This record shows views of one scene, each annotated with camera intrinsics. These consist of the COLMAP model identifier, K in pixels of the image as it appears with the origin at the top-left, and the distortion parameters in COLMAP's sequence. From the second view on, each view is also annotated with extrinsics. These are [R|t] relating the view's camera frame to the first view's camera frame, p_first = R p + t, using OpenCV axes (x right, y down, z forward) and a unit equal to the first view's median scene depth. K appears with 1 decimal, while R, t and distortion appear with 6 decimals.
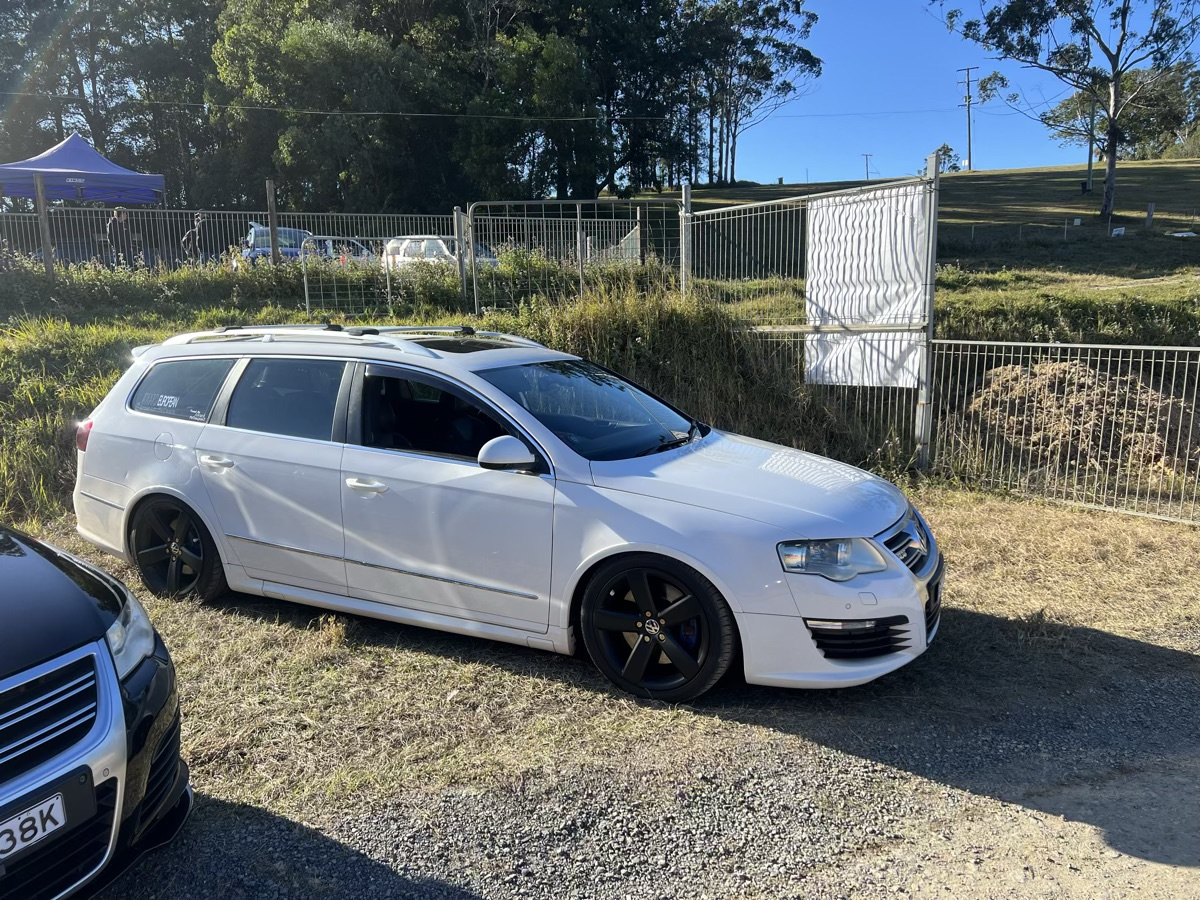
lens RADIAL K [[918.0, 0, 600.0], [0, 918.0, 450.0], [0, 0, 1]] dist [0.053322, -0.046072]
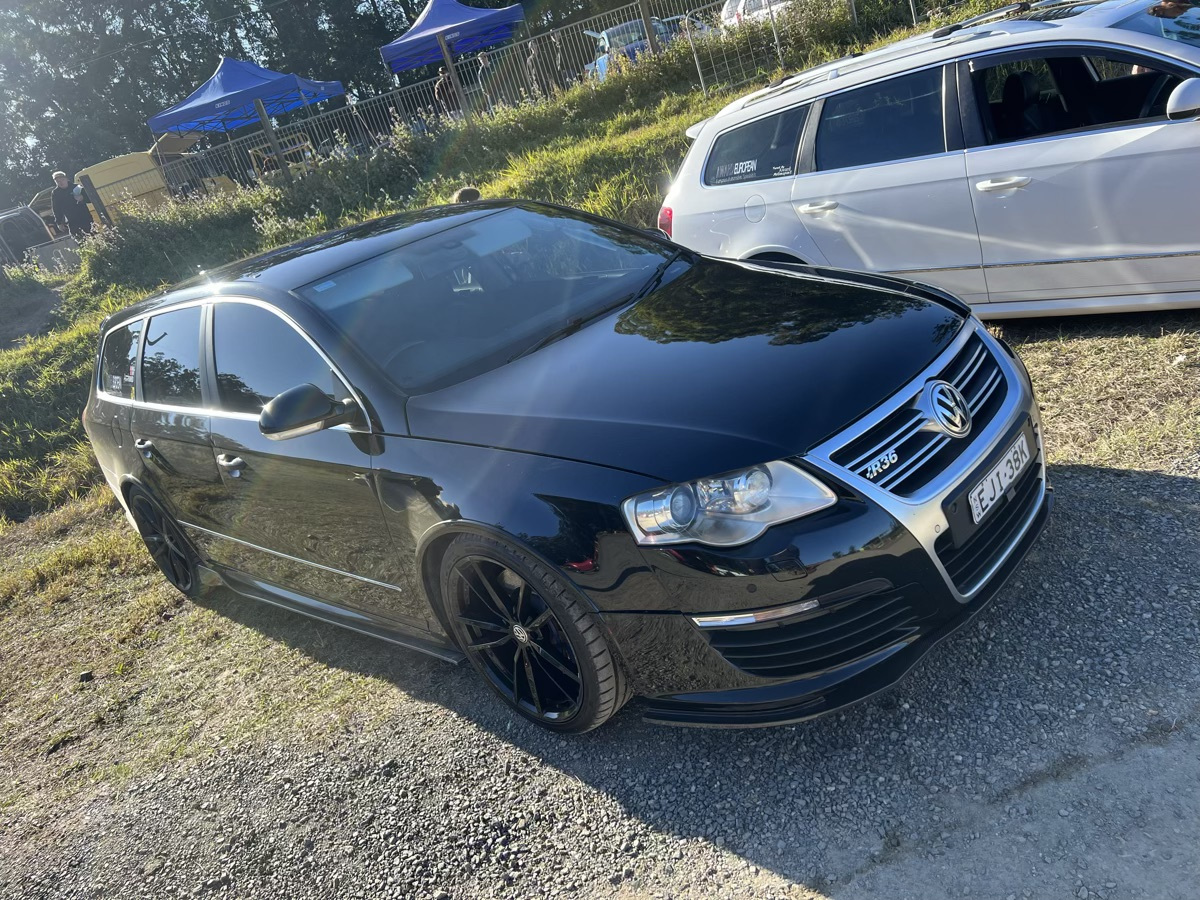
lens RADIAL K [[918.0, 0, 600.0], [0, 918.0, 450.0], [0, 0, 1]] dist [0.053322, -0.046072]
pose [[0.909676, -0.144381, -0.389414, -0.286458], [0.231327, 0.954862, 0.186353, 0.024436], [0.344931, -0.259603, 0.902014, -0.106845]]
